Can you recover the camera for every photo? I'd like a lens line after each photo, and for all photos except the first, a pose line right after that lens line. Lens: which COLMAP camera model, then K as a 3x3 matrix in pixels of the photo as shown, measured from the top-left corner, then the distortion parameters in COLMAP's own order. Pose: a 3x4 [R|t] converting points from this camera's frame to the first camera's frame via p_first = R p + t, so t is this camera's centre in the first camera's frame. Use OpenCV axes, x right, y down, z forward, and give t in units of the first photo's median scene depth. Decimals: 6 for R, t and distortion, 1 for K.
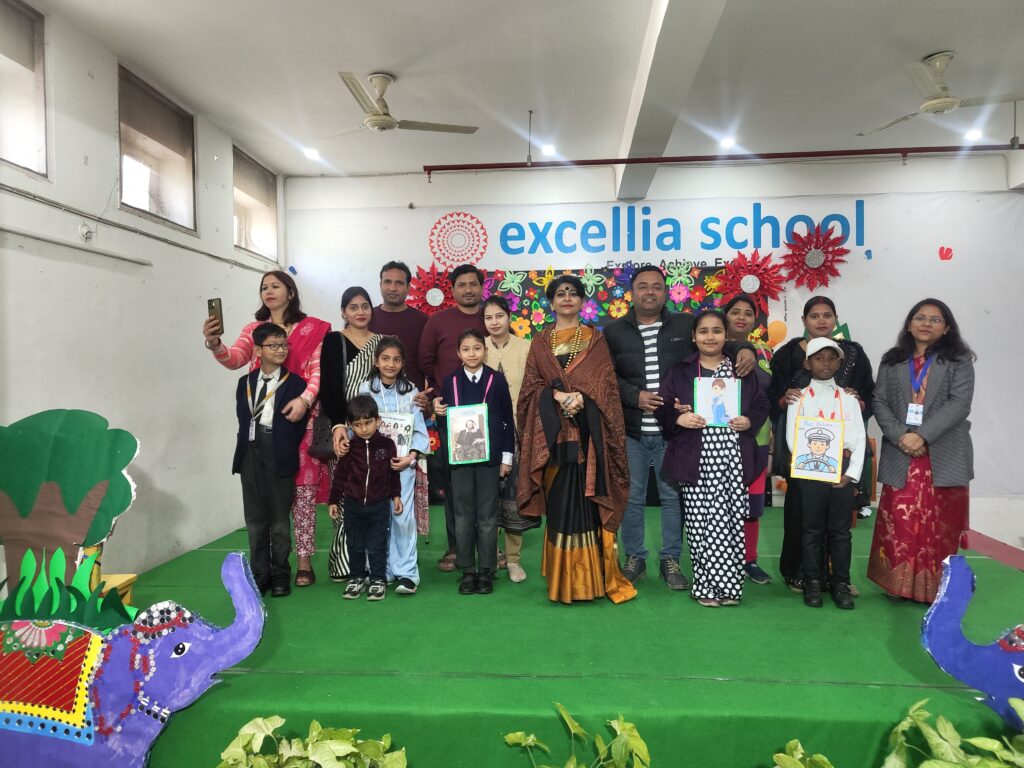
lens RADIAL K [[698.3, 0, 517.2], [0, 698.3, 393.7], [0, 0, 1]] dist [0.016096, -0.001447]
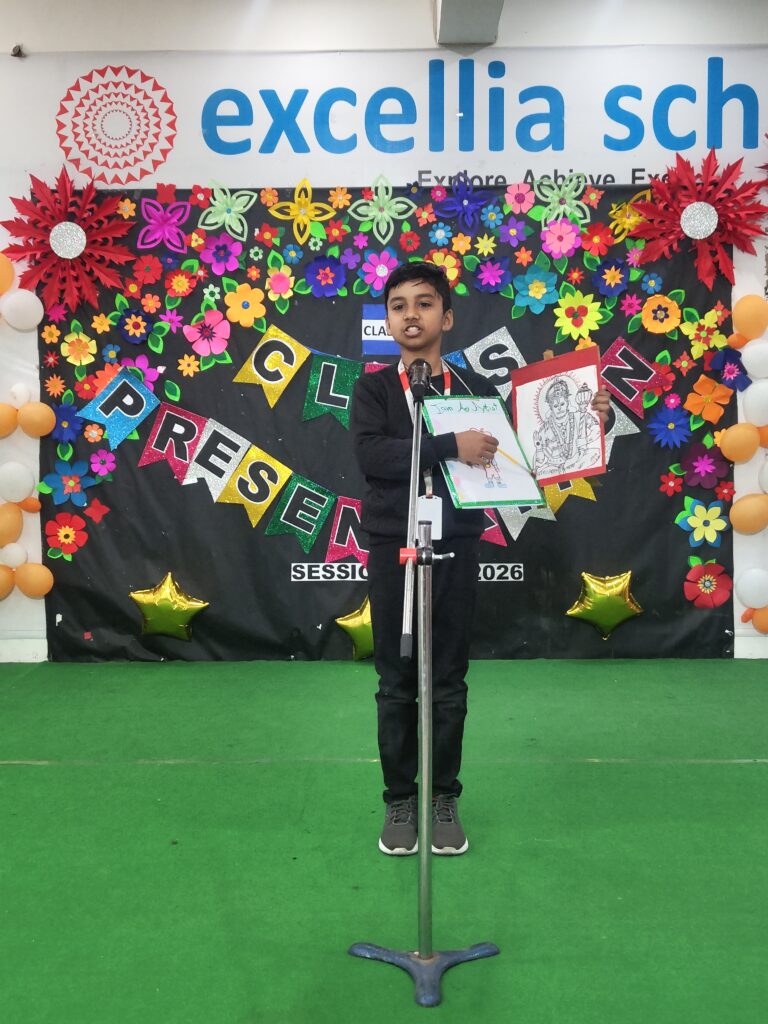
lens RADIAL K [[1201.9, 0, 392.2], [0, 1201.9, 525.2], [0, 0, 1]] dist [0.126610, -0.467868]
pose [[0.997917, -0.001711, 0.064489, 0.055601], [-0.001259, 0.998941, 0.045985, 0.022538], [-0.064500, -0.045970, 0.996858, 0.135147]]
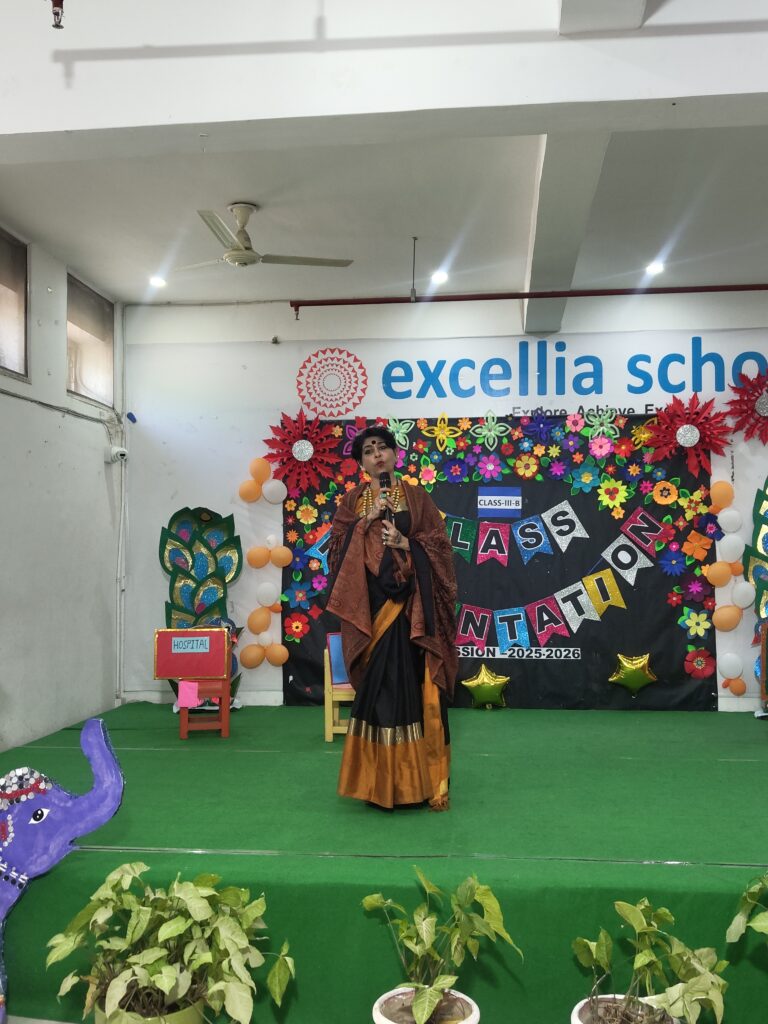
lens RADIAL K [[1017.9, 0, 391.7], [0, 1017.9, 524.8], [0, 0, 1]] dist [0.085353, -0.210164]
pose [[0.999431, 0.004949, -0.033378, 0.028265], [-0.006687, 0.998615, -0.052177, 0.011359], [0.033074, 0.052370, 0.998080, -0.195910]]
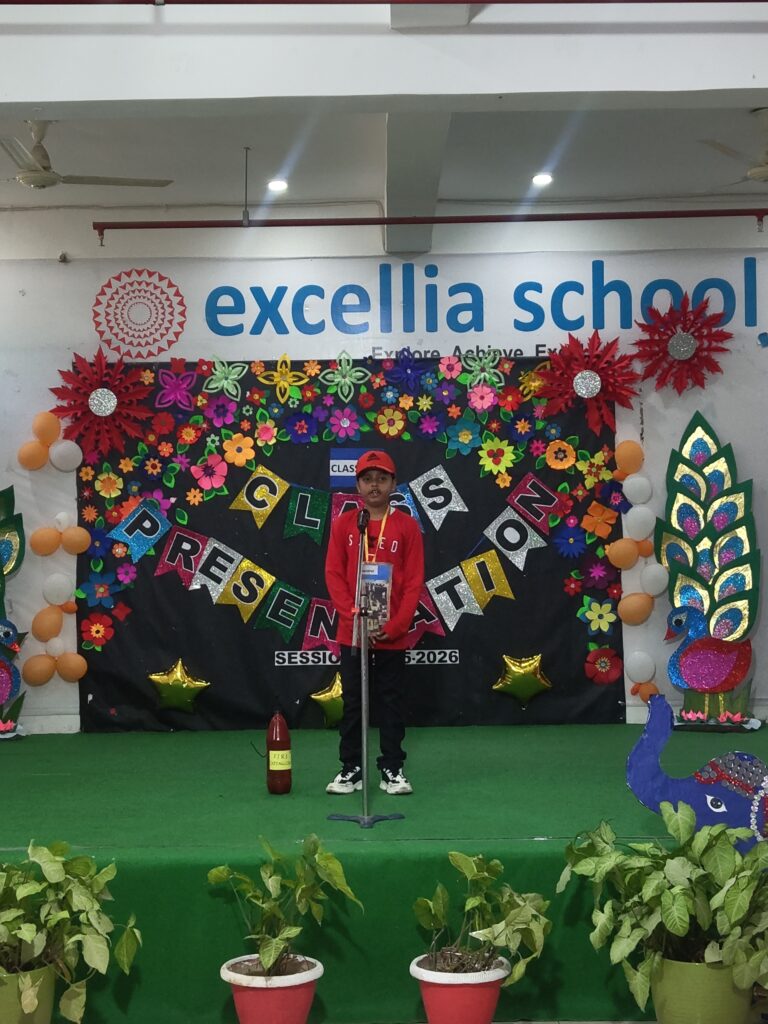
lens RADIAL K [[1744.1, 0, 384.0], [0, 1744.1, 512.0], [0, 0, 1]] dist [0.170414, -0.698701]
pose [[0.997359, -0.004988, 0.072461, 0.022043], [0.007923, 0.999157, -0.040278, 0.028296], [-0.072199, 0.040746, 0.996558, -0.621774]]
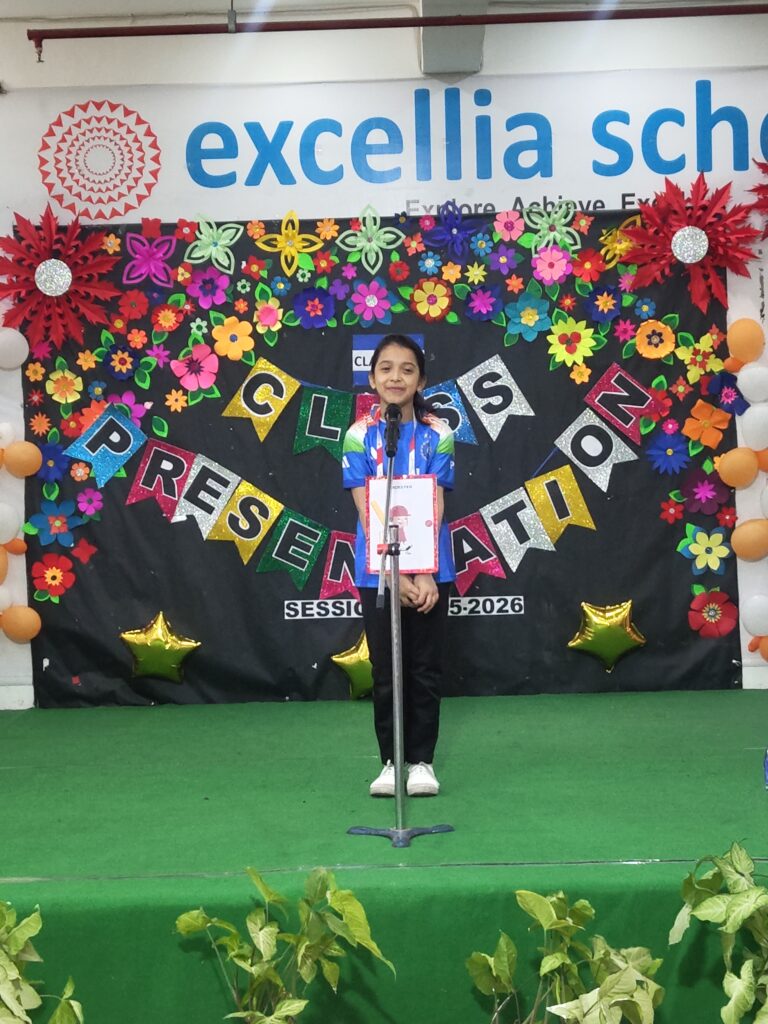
lens RADIAL K [[2010.0, 0, 407.0], [0, 2010.0, 524.7], [0, 0, 1]] dist [0.154382, -0.546173]
pose [[0.998023, -0.020249, 0.059497, 0.041243], [0.019921, 0.999783, 0.006115, 0.030058], [-0.059608, -0.004918, 0.998210, -0.428221]]
